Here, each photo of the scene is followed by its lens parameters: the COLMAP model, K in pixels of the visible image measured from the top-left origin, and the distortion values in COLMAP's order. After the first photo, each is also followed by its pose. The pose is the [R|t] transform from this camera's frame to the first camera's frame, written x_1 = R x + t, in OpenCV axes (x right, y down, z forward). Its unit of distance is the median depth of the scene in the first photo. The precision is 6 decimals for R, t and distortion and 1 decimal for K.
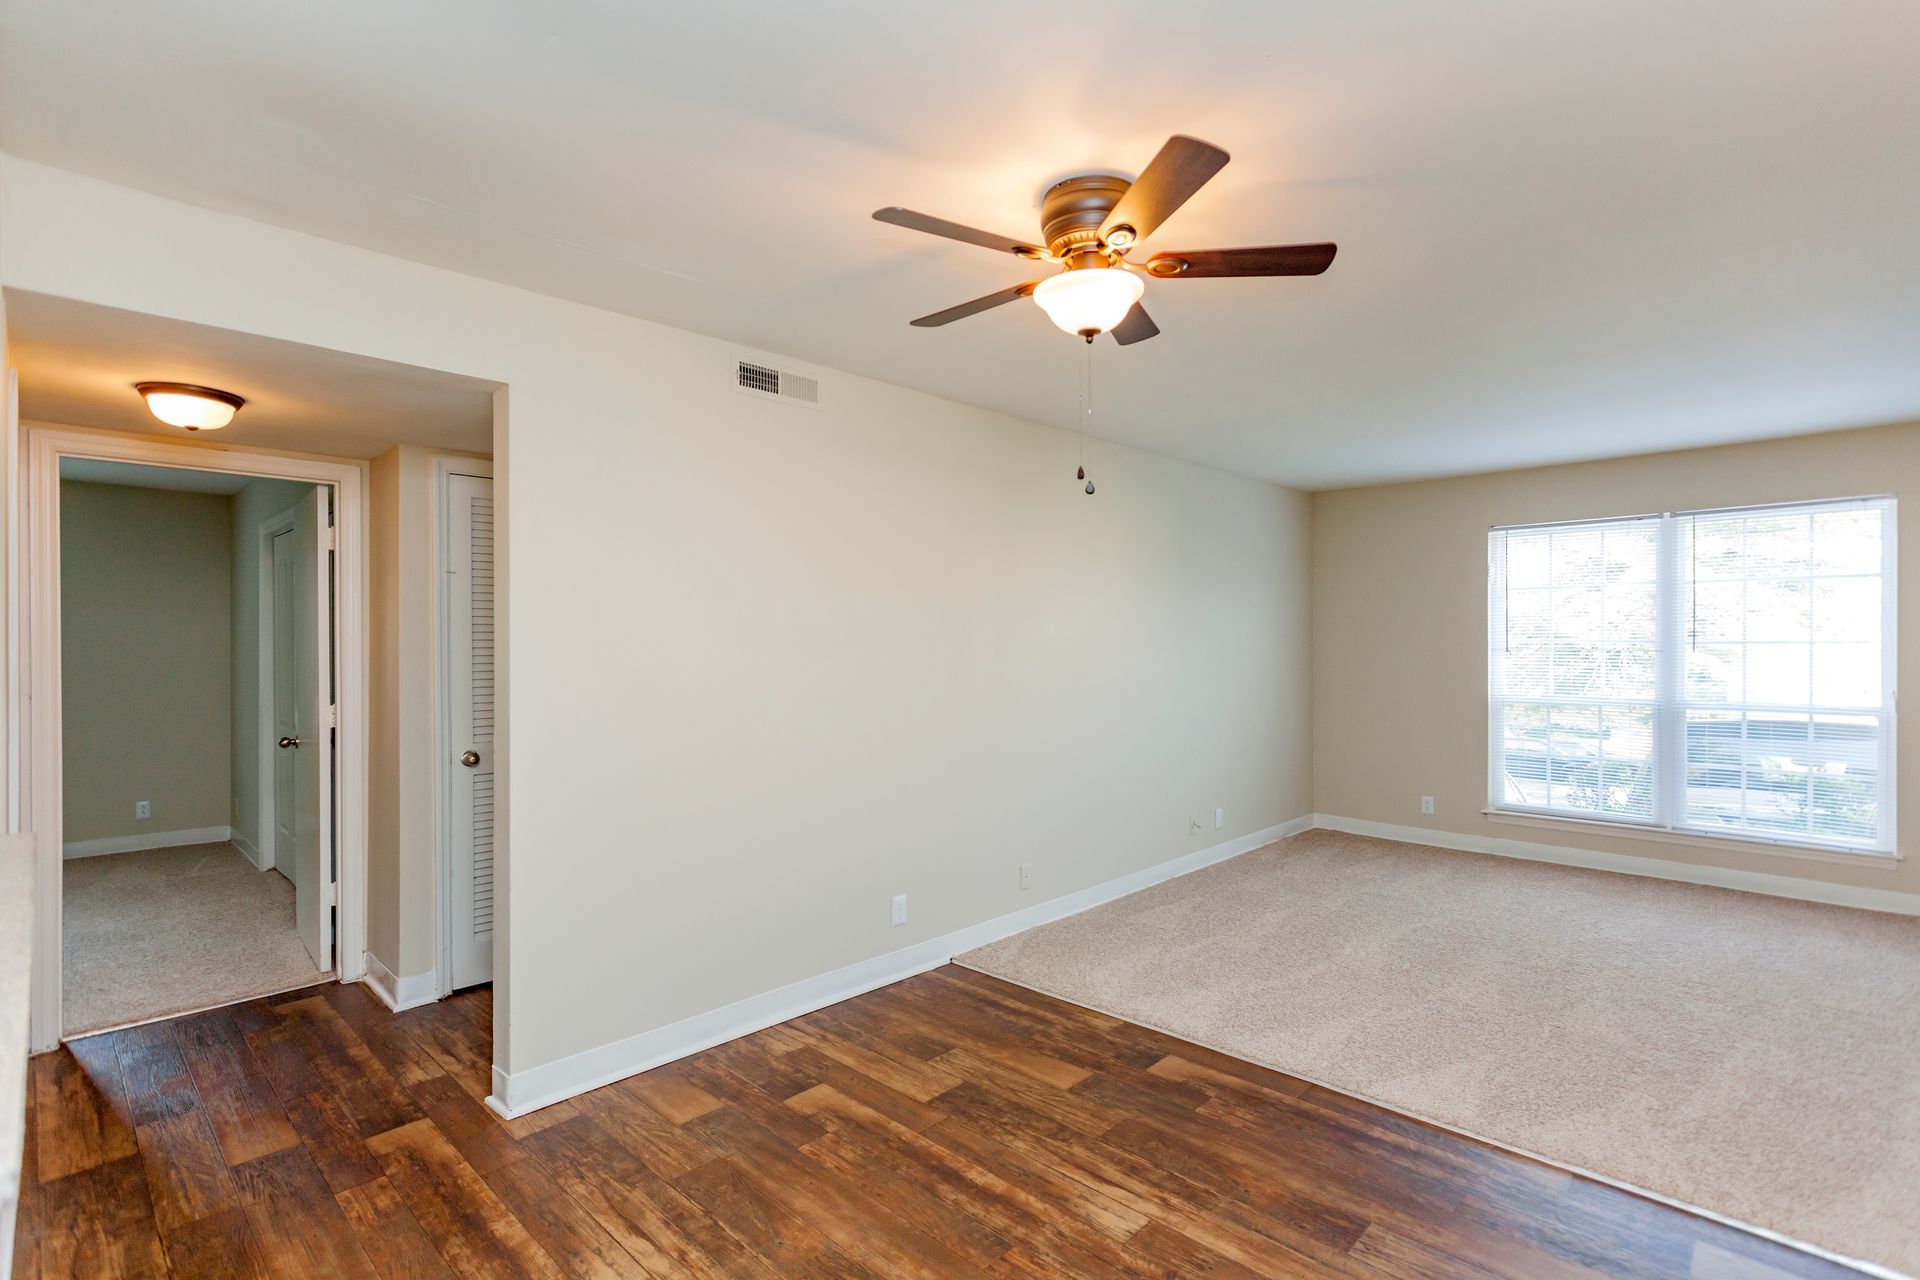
lens RADIAL K [[898.8, 0, 967.5], [0, 898.8, 654.3], [0, 0, 1]] dist [0.001158, 0.000372]
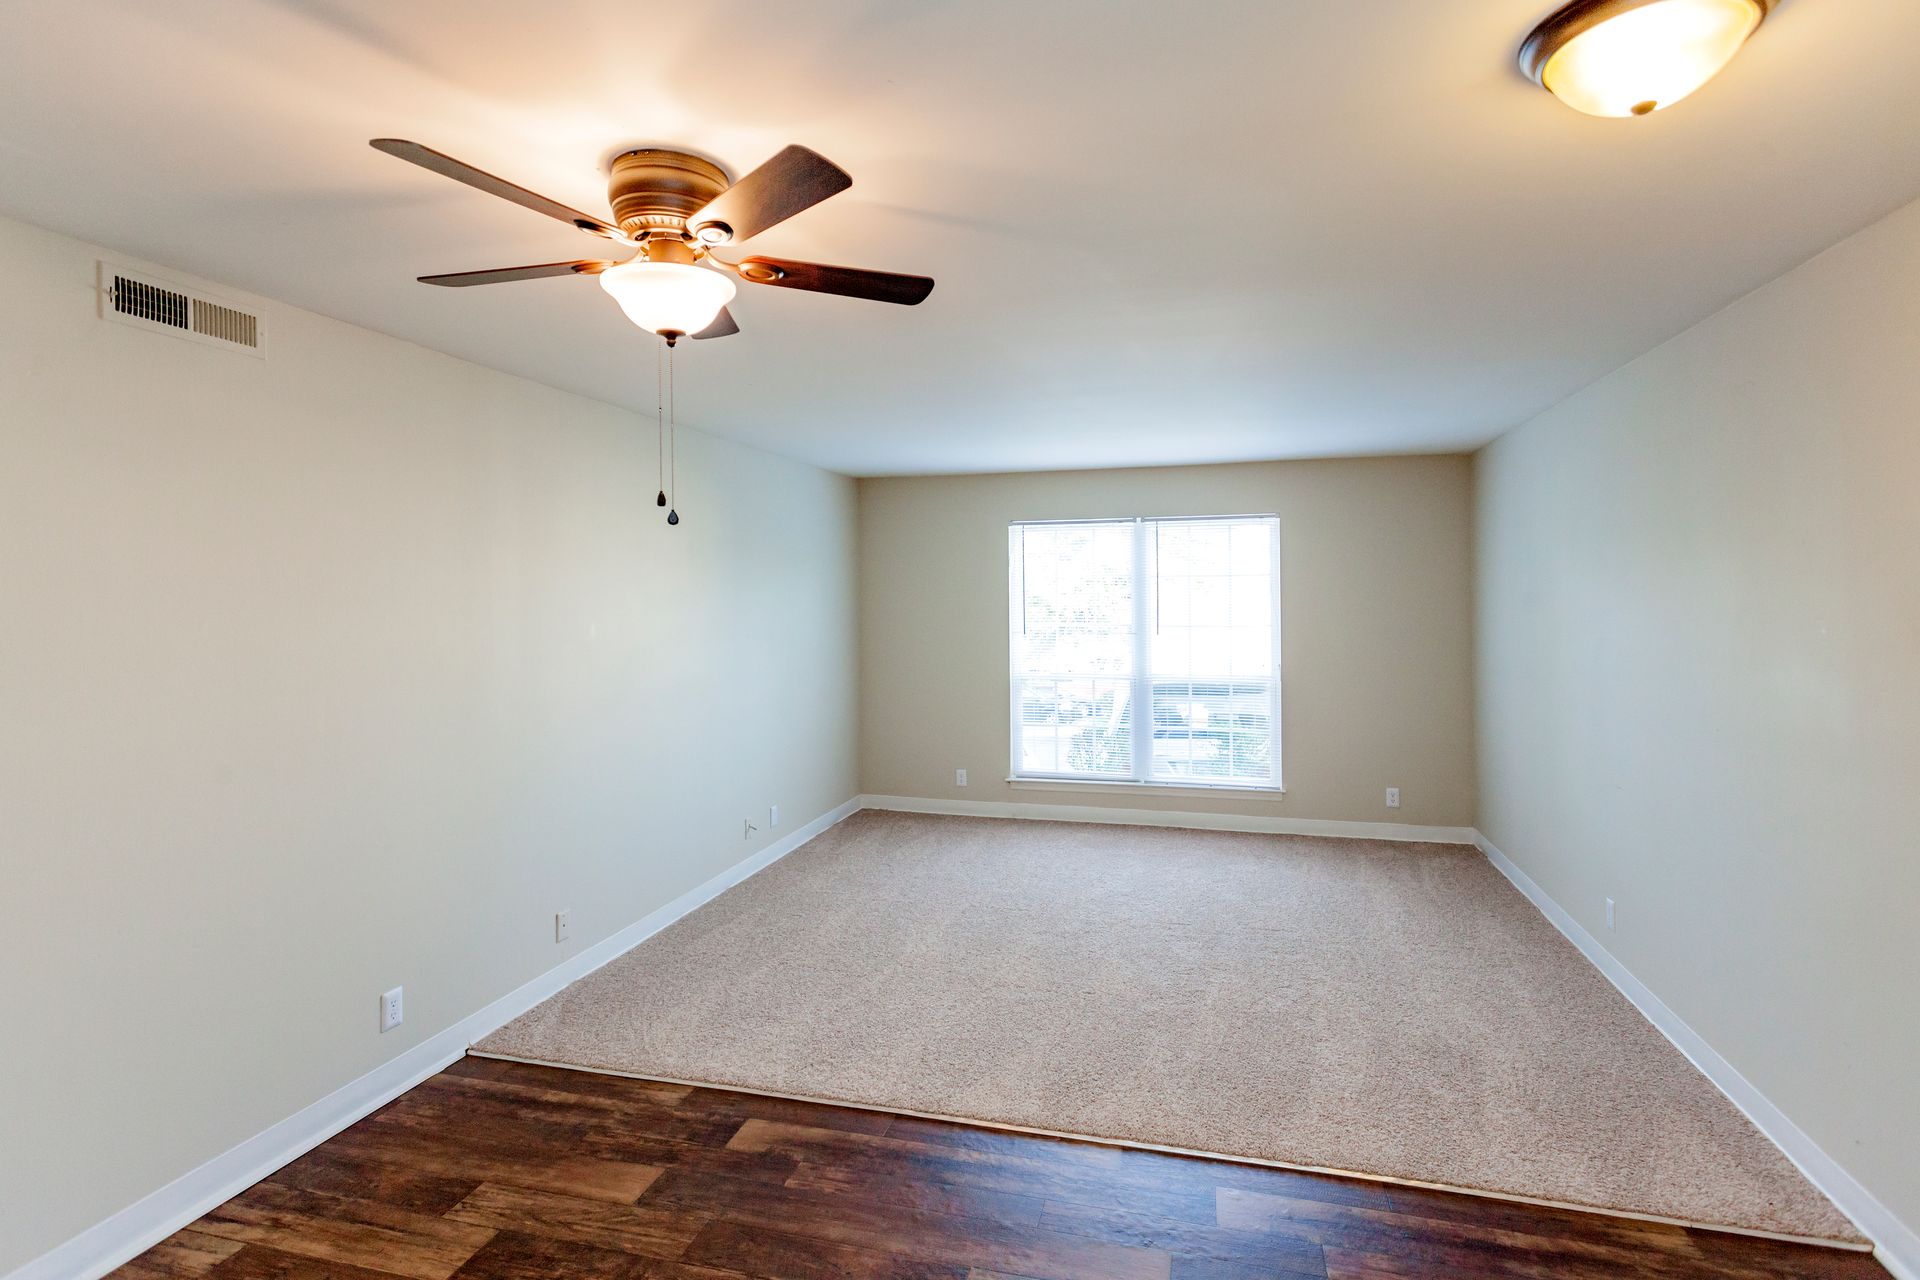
lens RADIAL K [[914.5, 0, 959.1], [0, 914.5, 605.8], [0, 0, 1]] dist [-0.001096, 0.001891]
pose [[0.875133, -0.008975, 0.483799, -0.031135], [0.009557, 0.999954, 0.001263, -0.070806], [-0.483787, 0.003518, 0.875178, 0.083845]]
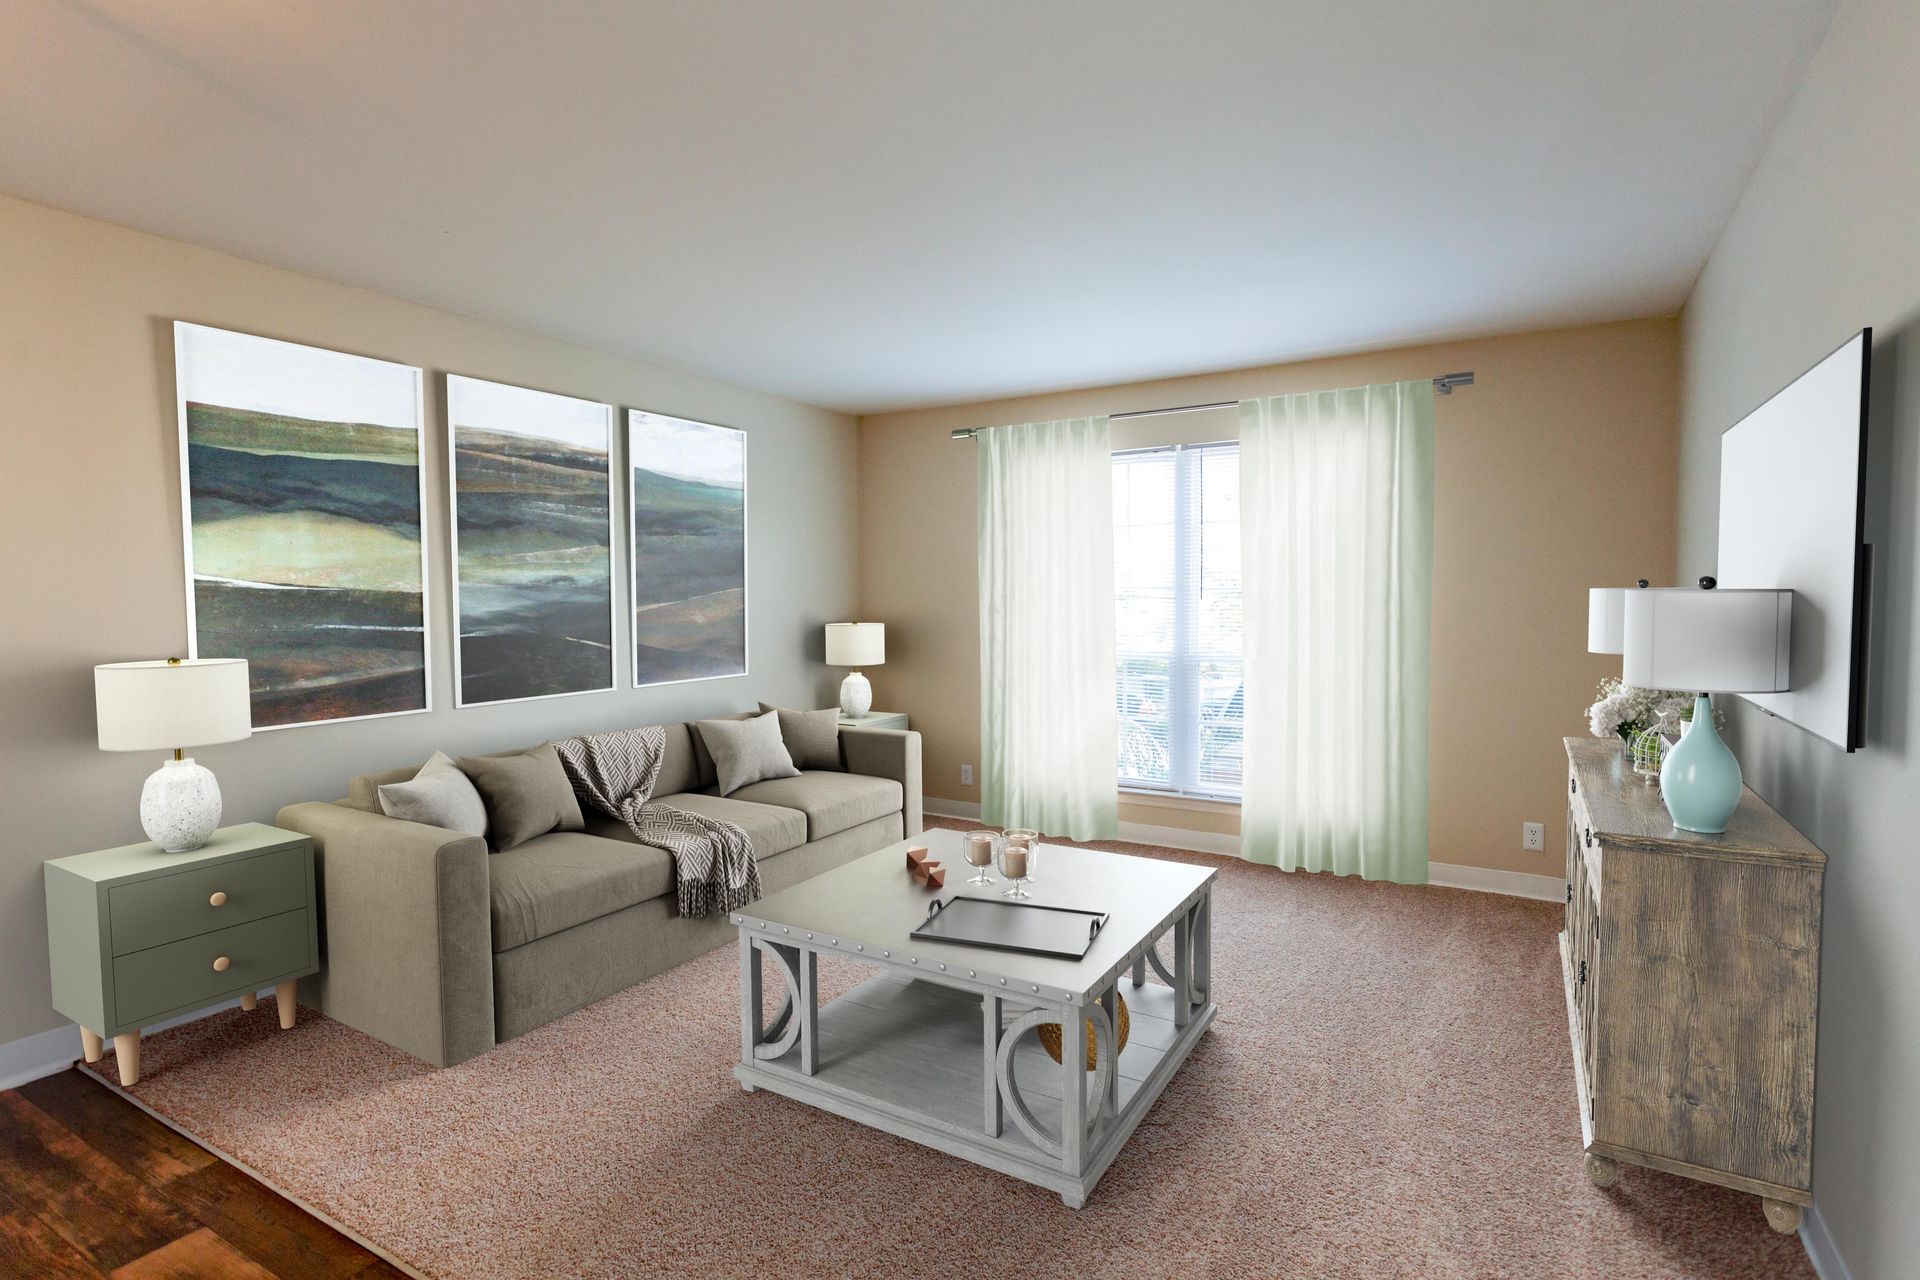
lens RADIAL K [[902.4, 0, 998.0], [0, 902.4, 638.9], [0, 0, 1]] dist [0.003122, 0.000725]
pose [[0.971333, -0.011440, 0.237446, 0.608866], [0.003753, 0.999455, 0.032801, 0.010634], [-0.237692, -0.030969, 0.970847, 0.250939]]
